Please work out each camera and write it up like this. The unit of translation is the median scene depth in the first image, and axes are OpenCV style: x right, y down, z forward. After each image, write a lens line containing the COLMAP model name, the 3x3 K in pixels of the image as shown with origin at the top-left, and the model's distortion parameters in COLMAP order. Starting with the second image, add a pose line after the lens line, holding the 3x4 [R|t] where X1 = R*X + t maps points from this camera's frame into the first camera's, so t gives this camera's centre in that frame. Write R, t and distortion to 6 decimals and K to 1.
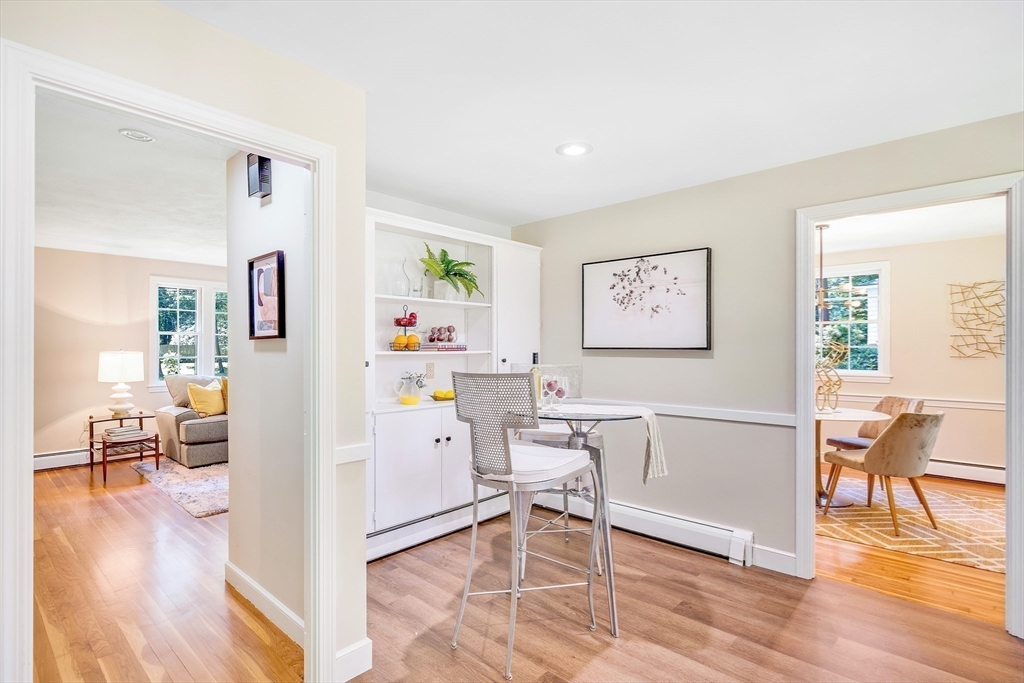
lens RADIAL K [[498.9, 0, 521.4], [0, 498.9, 348.1], [0, 0, 1]] dist [-0.000635, -0.000561]
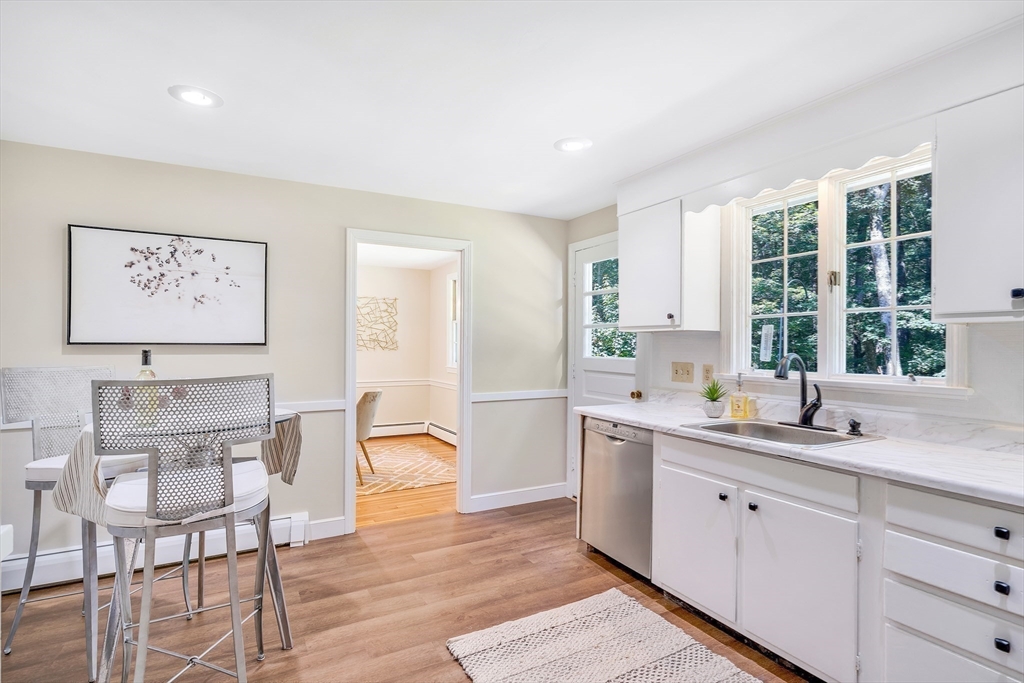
lens RADIAL K [[498.9, 0, 503.5], [0, 498.9, 343.7], [0, 0, 1]] dist [-0.000635, -0.000561]
pose [[0.339918, 0.000977, 0.940455, -0.378189], [-0.001740, 0.999998, -0.000410, 0.000153], [-0.940453, -0.001497, 0.339919, 0.199706]]
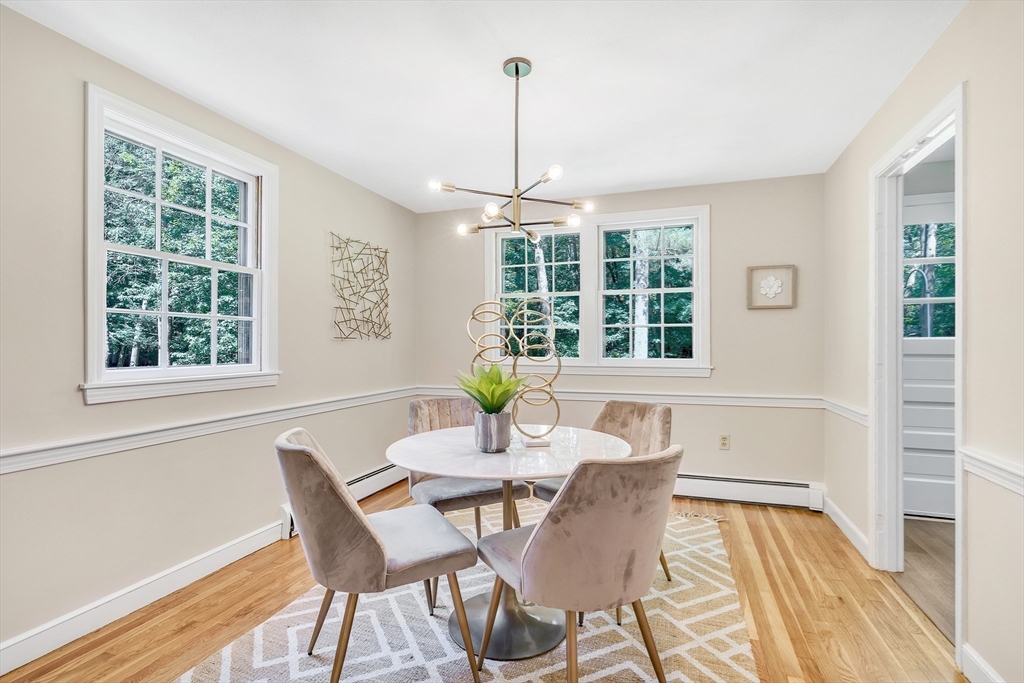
lens RADIAL K [[498.9, 0, 509.5], [0, 498.9, 343.5], [0, 0, 1]] dist [-0.000635, -0.000561]
pose [[-0.375152, -0.000005, 0.926963, 0.183555], [0.000736, 1.000000, 0.000303, 0.038293], [-0.926963, 0.000796, -0.375151, 1.520661]]
